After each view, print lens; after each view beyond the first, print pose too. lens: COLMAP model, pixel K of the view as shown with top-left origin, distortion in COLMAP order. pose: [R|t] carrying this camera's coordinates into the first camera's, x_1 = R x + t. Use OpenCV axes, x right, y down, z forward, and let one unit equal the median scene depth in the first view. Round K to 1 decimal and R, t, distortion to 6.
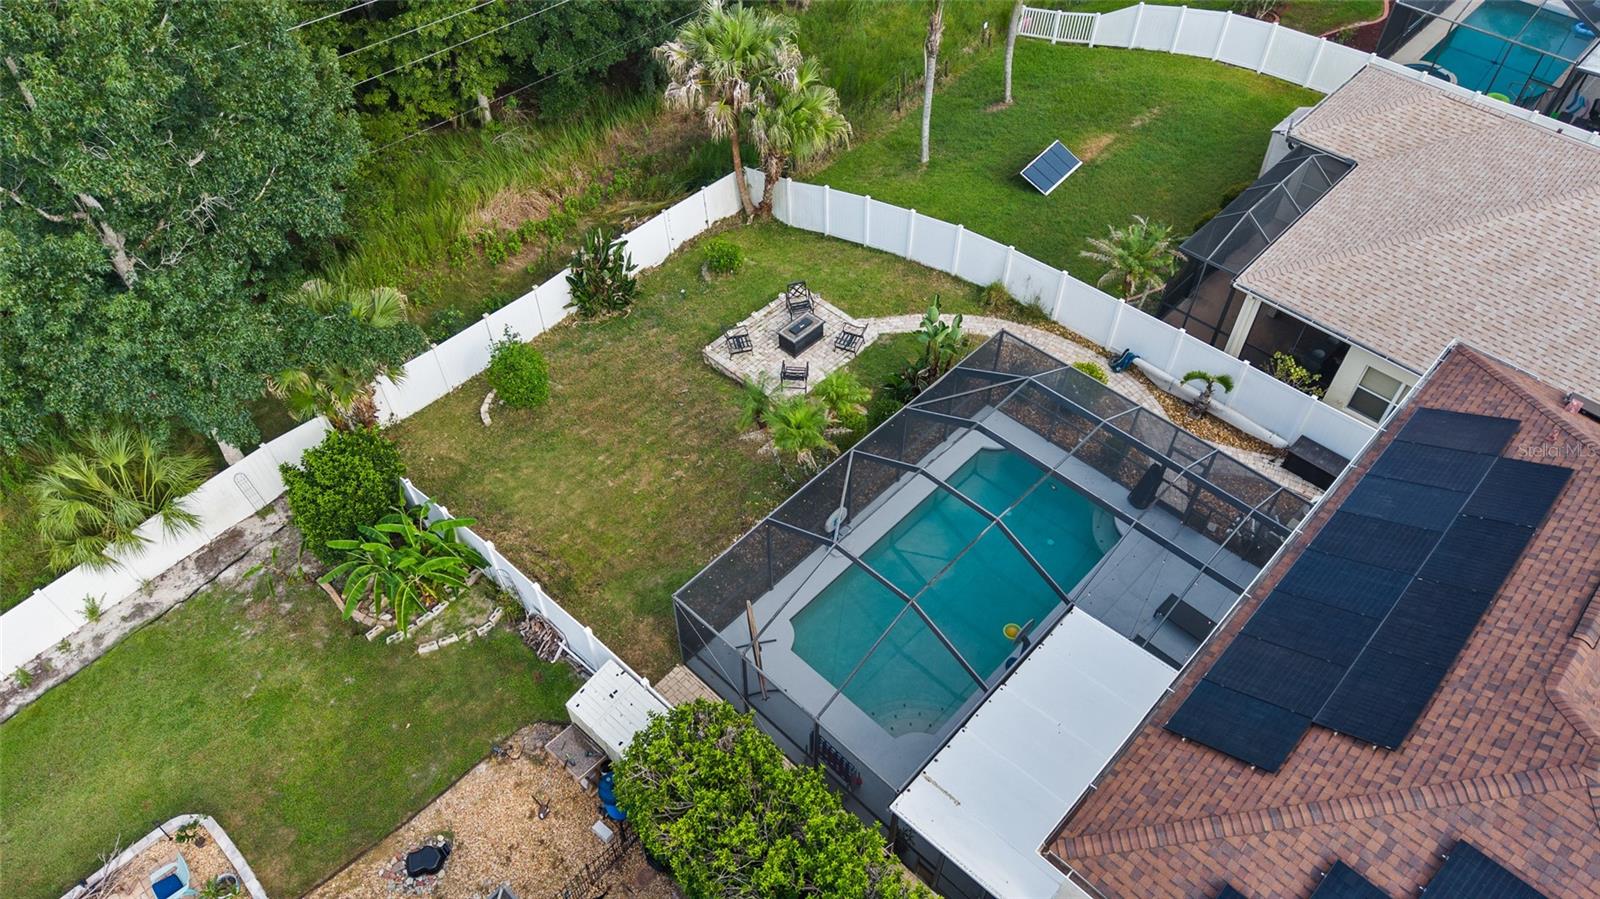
lens RADIAL K [[1069.0, 0, 800.0], [0, 1069.0, 449.5], [0, 0, 1]] dist [0.045742, -0.062906]
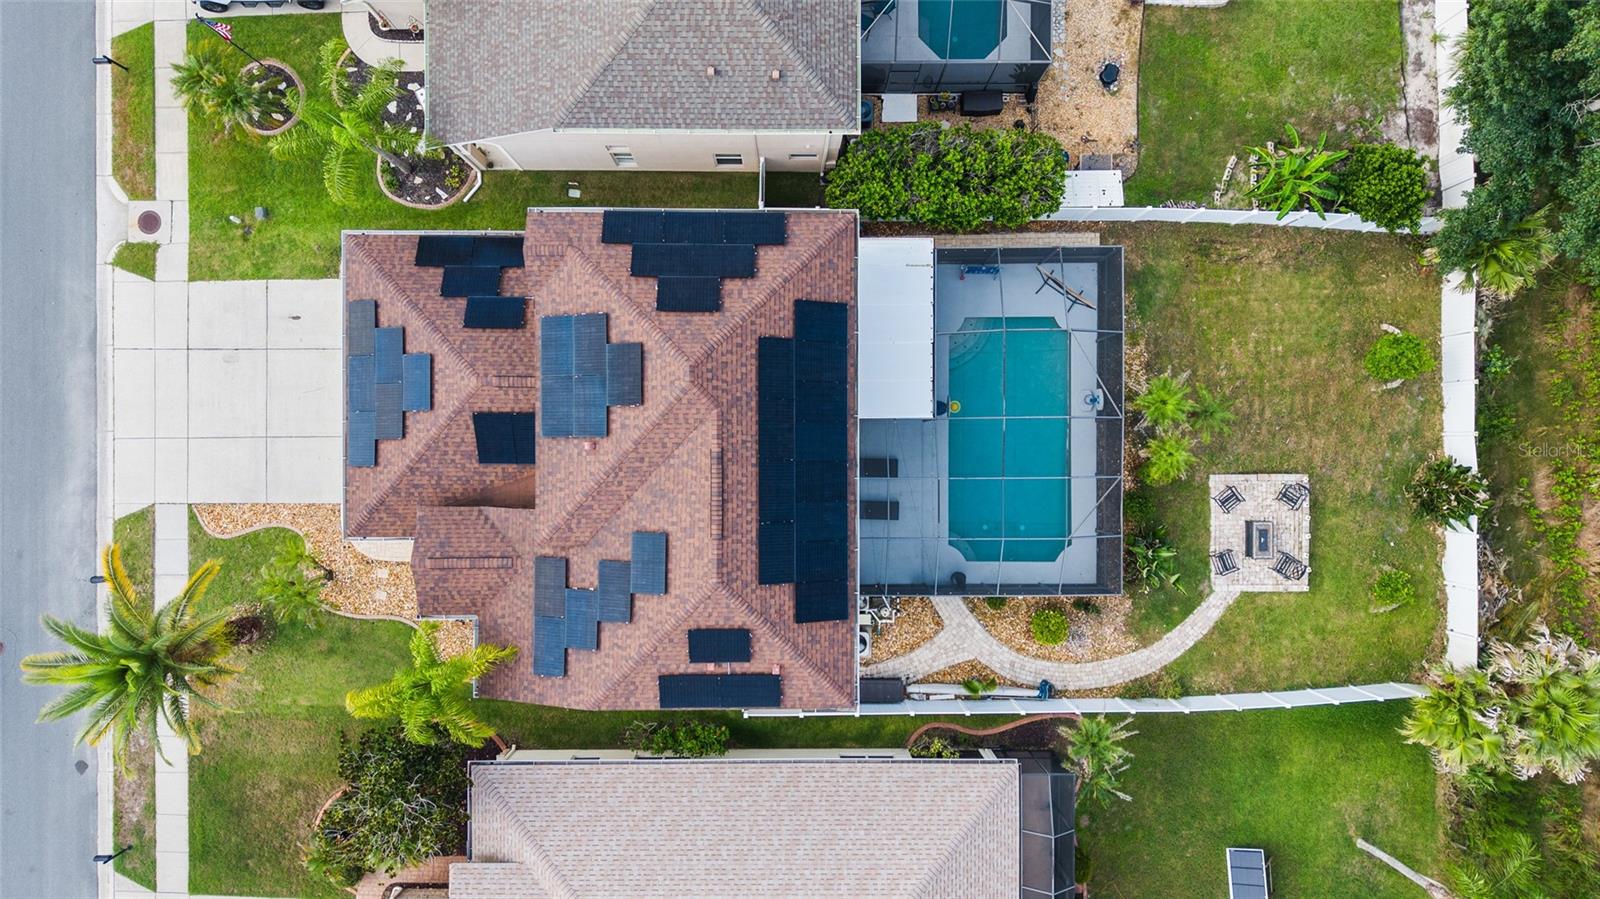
lens RADIAL K [[1069.0, 0, 800.0], [0, 1069.0, 449.5], [0, 0, 1]] dist [0.045742, -0.062906]
pose [[-0.720066, 0.693861, -0.007829, 0.343288], [-0.532662, -0.545478, 0.647089, -0.617349], [0.444720, 0.470117, 0.762374, -0.212194]]
